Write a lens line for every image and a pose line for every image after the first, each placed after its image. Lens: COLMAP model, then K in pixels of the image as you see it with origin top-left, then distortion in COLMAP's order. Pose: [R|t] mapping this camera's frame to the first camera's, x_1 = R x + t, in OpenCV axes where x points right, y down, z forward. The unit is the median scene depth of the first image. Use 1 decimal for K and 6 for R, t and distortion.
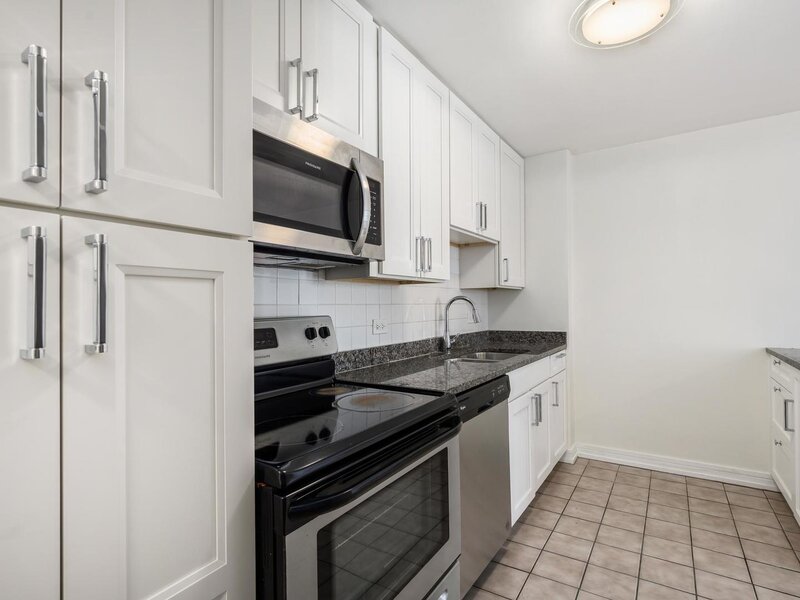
lens RADIAL K [[421.4, 0, 397.5], [0, 421.4, 299.0], [0, 0, 1]] dist [0.006486, -0.000265]
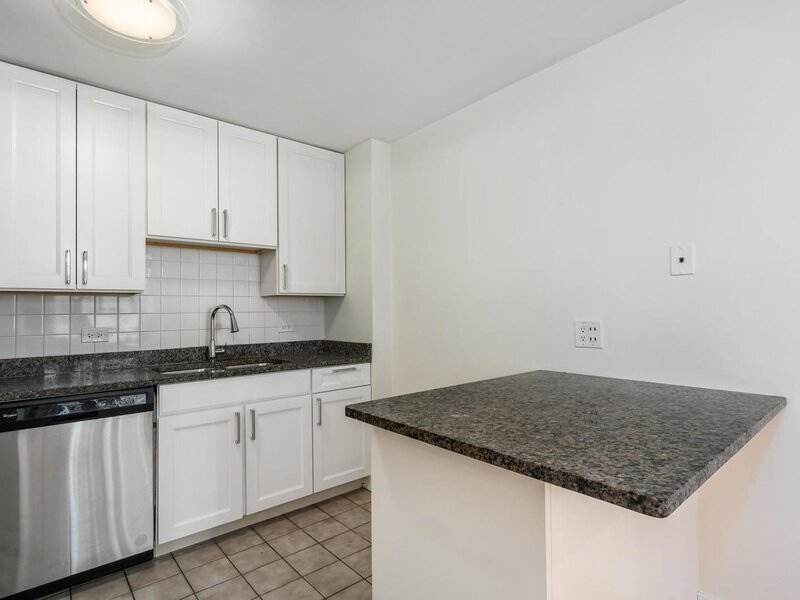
lens RADIAL K [[421.4, 0, 377.4], [0, 421.4, 304.9], [0, 0, 1]] dist [0.006486, -0.000265]
pose [[0.951641, -0.002184, -0.307205, 0.992830], [0.003898, 0.999980, 0.004965, -0.014245], [0.307188, -0.005923, 0.951630, 0.212501]]
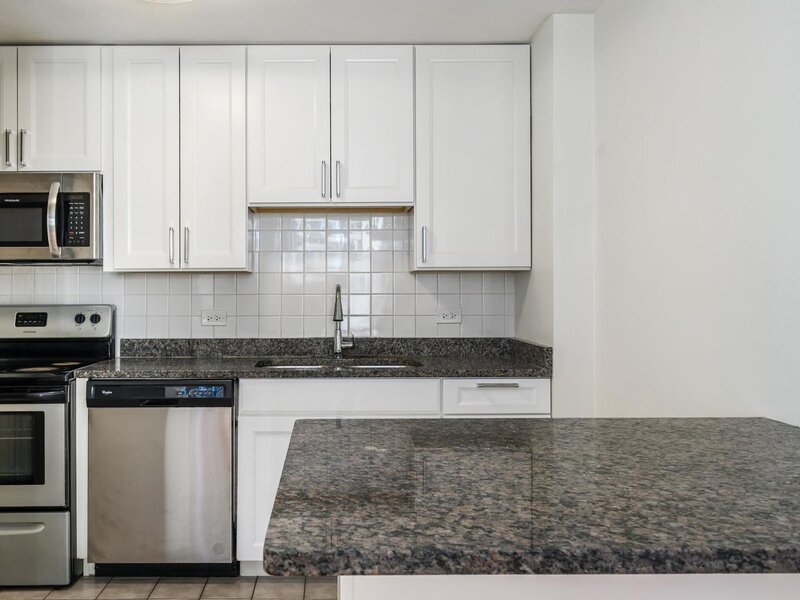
lens RADIAL K [[692.9, 0, 346.2], [0, 692.9, 288.4], [0, 0, 1]] dist [0.007672, 0.008875]
pose [[0.555970, 0.011917, -0.831117, 1.463989], [0.008242, 0.999769, 0.019849, -0.031643], [0.831161, -0.017885, 0.555744, 0.387886]]
